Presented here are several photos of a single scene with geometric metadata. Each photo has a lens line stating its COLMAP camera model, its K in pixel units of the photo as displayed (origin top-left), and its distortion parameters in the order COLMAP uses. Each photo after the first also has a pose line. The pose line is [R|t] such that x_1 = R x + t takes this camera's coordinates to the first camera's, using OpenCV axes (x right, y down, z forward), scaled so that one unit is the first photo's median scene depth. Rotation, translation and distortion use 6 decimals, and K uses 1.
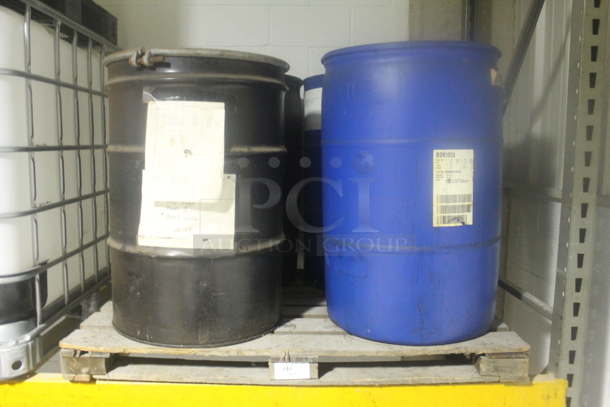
lens RADIAL K [[520.6, 0, 305.0], [0, 520.6, 203.5], [0, 0, 1]] dist [-0.133946, 0.140850]
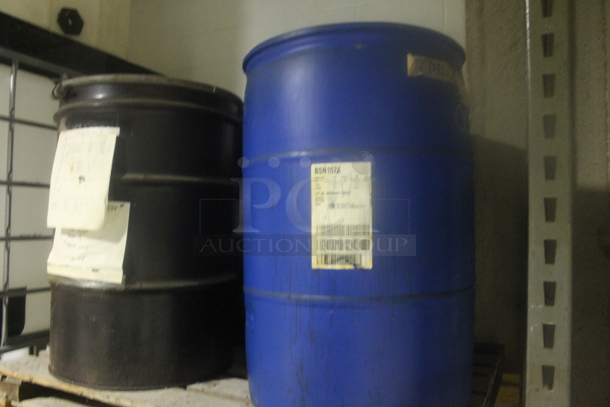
lens RADIAL K [[520.6, 0, 305.0], [0, 520.6, 203.5], [0, 0, 1]] dist [-0.133946, 0.140850]
pose [[0.890548, -0.013739, -0.454681, 0.576159], [-0.053125, 0.989563, -0.133953, 0.053538], [0.451775, 0.143447, 0.880524, 0.330365]]
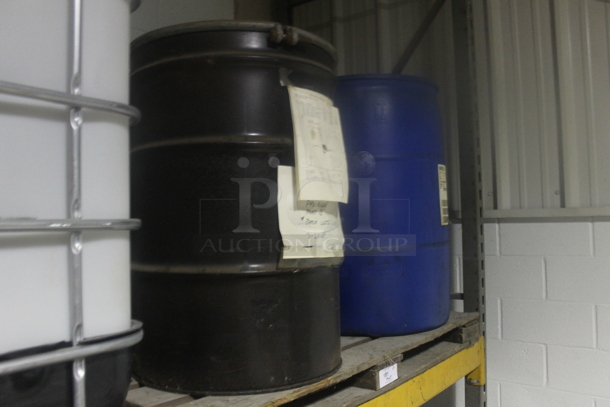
lens RADIAL K [[520.6, 0, 305.0], [0, 520.6, 203.5], [0, 0, 1]] dist [-0.133946, 0.140850]
pose [[0.645871, 0.001686, 0.763445, -0.904608], [0.111169, 0.989131, -0.096232, 0.076475], [-0.755310, 0.147025, 0.638664, 0.450594]]
